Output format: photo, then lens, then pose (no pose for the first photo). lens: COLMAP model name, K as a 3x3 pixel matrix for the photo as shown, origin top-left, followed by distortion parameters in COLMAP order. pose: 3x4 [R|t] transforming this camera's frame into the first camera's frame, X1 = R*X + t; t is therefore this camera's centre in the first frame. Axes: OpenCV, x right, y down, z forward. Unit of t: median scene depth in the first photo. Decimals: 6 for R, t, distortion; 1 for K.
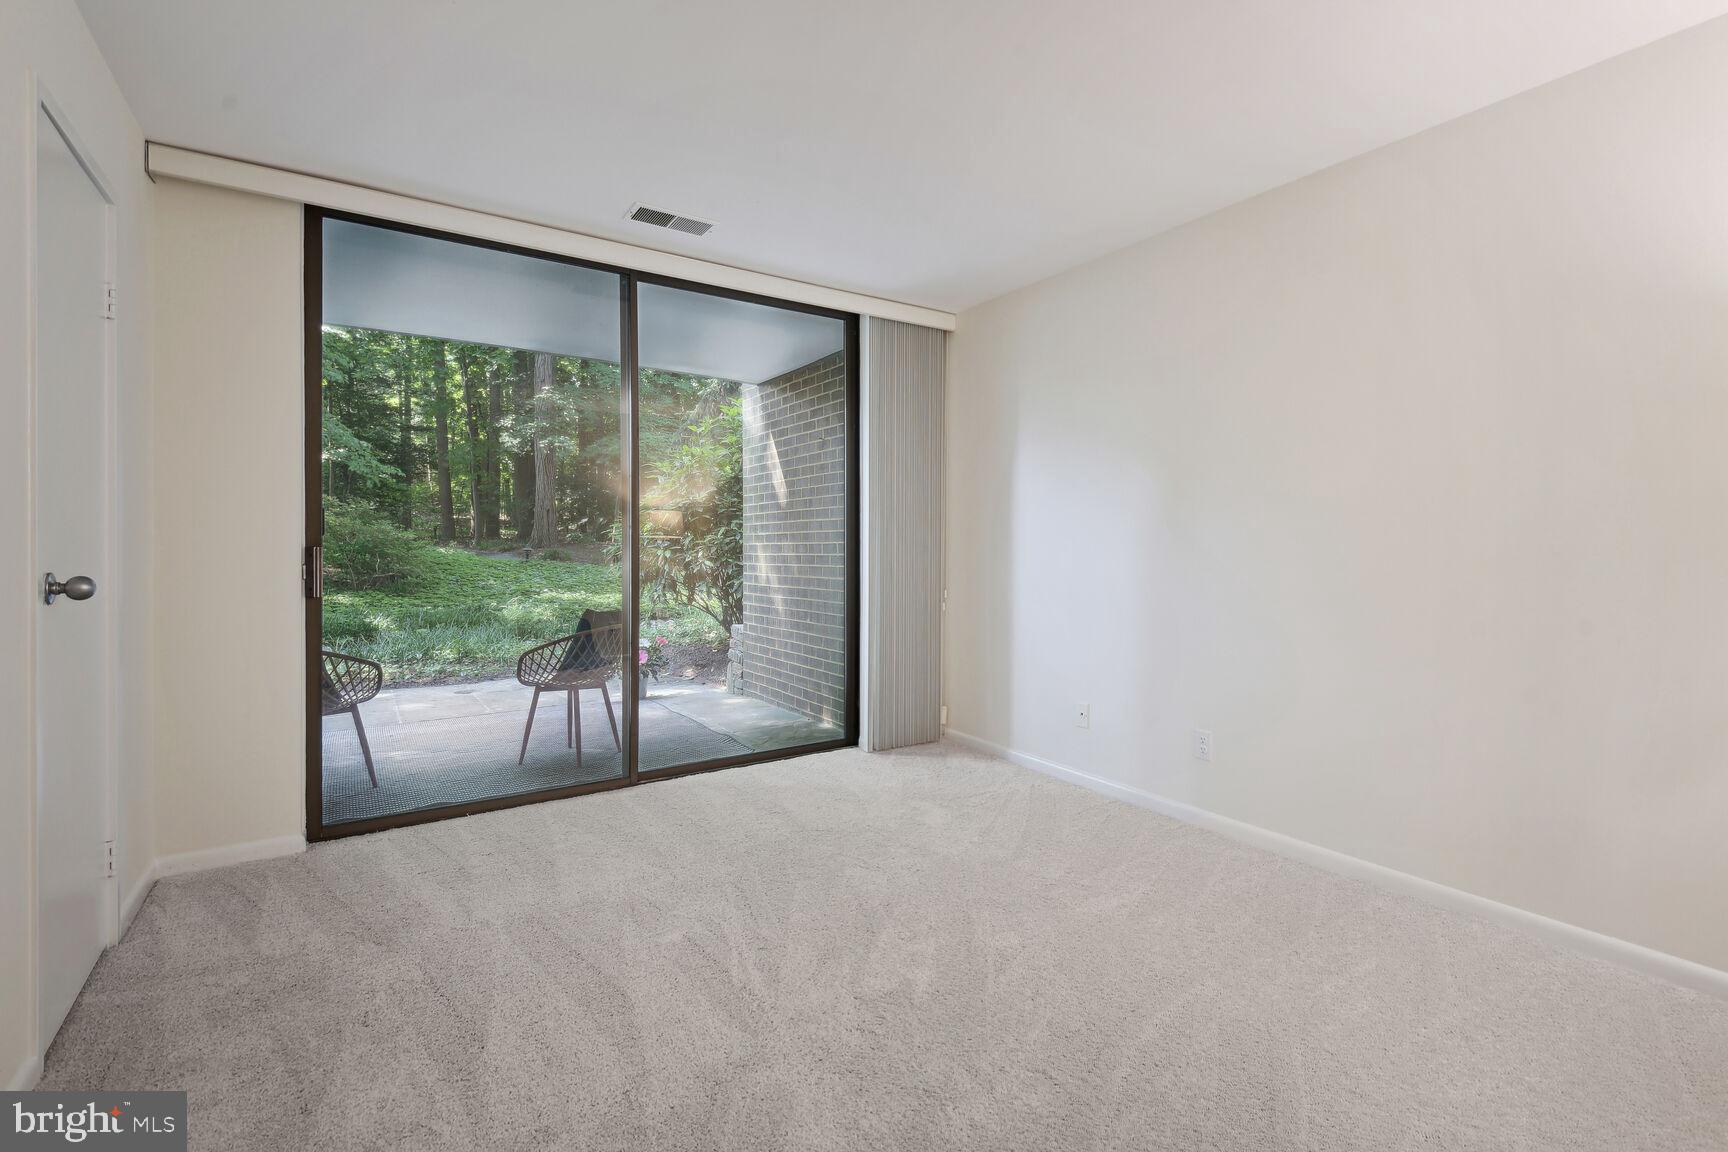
lens RADIAL K [[765.4, 0, 872.5], [0, 765.4, 552.2], [0, 0, 1]] dist [0.000429, -0.000045]
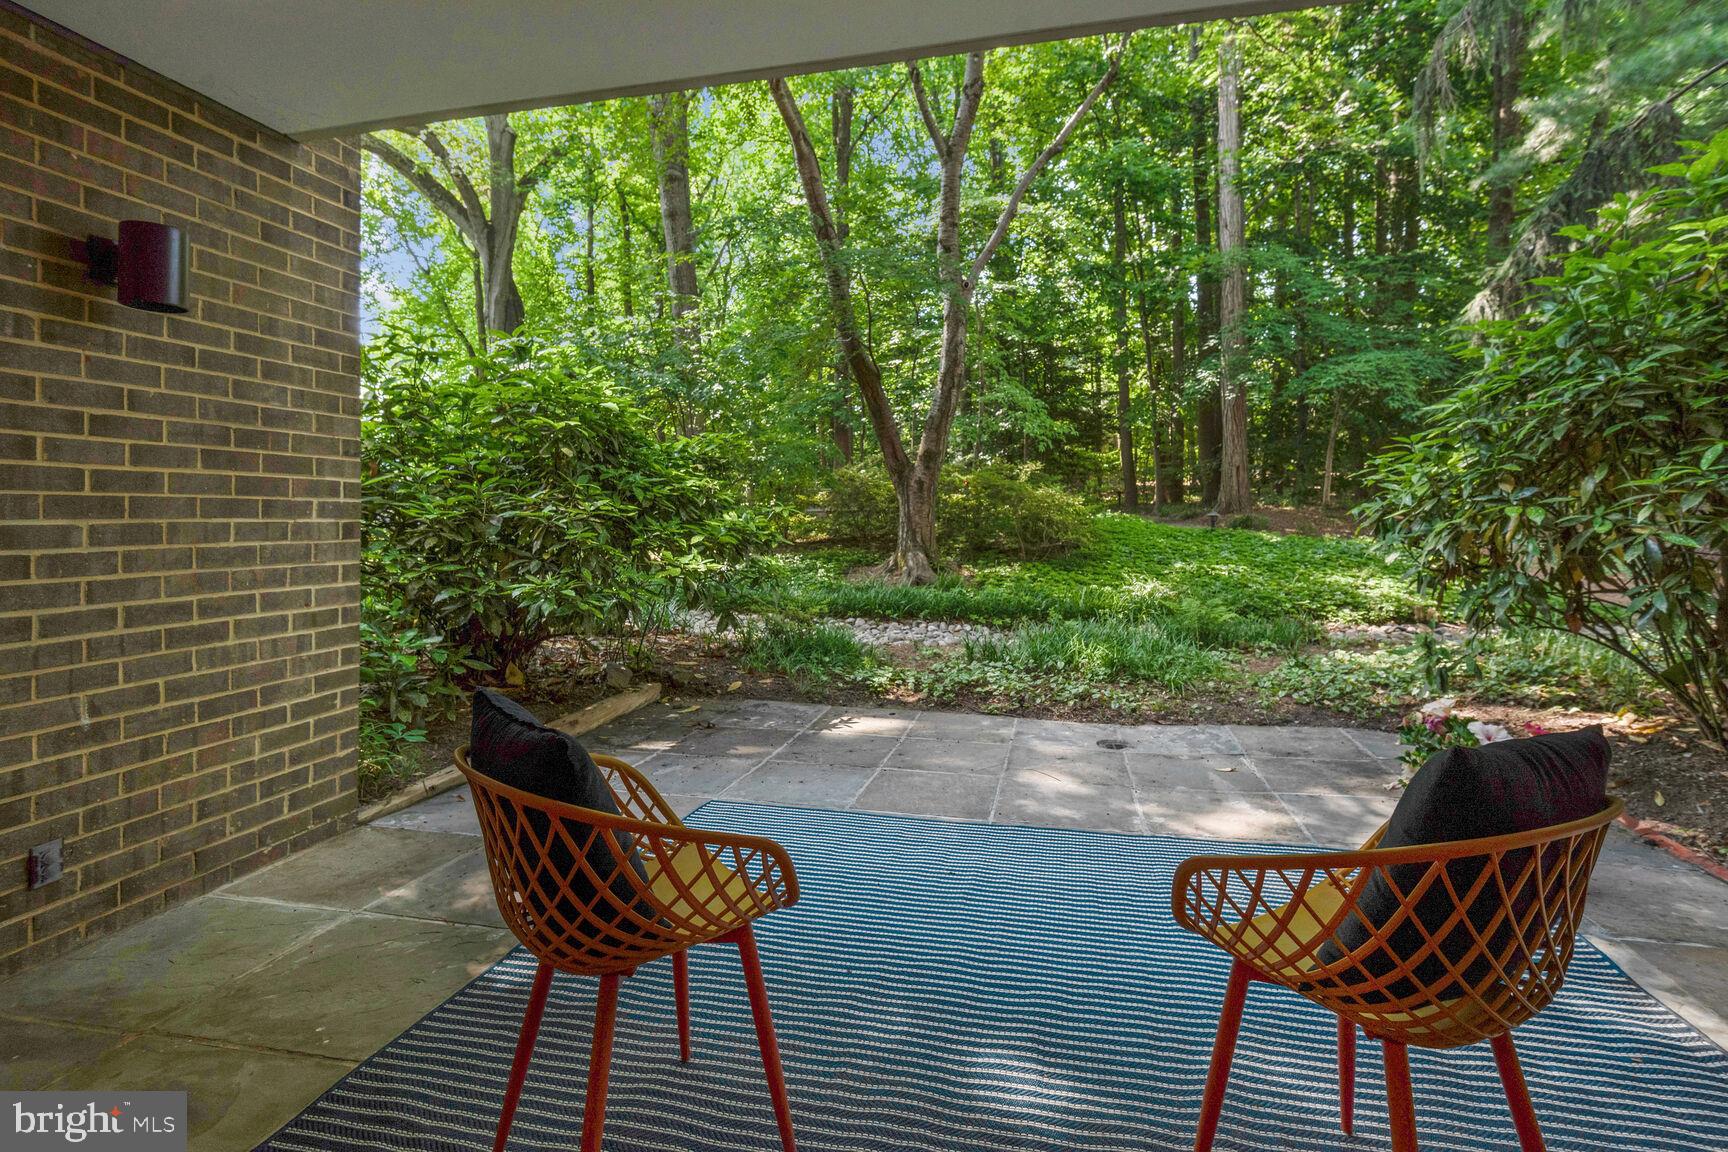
lens RADIAL K [[834.3, 0, 869.4], [0, 834.3, 506.5], [0, 0, 1]] dist [-0.002392, -0.000778]
pose [[0.685697, -0.017054, -0.727687, -0.150005], [0.005355, 0.999817, -0.018385, 0.003185], [0.727868, 0.008710, 0.685662, 0.338864]]
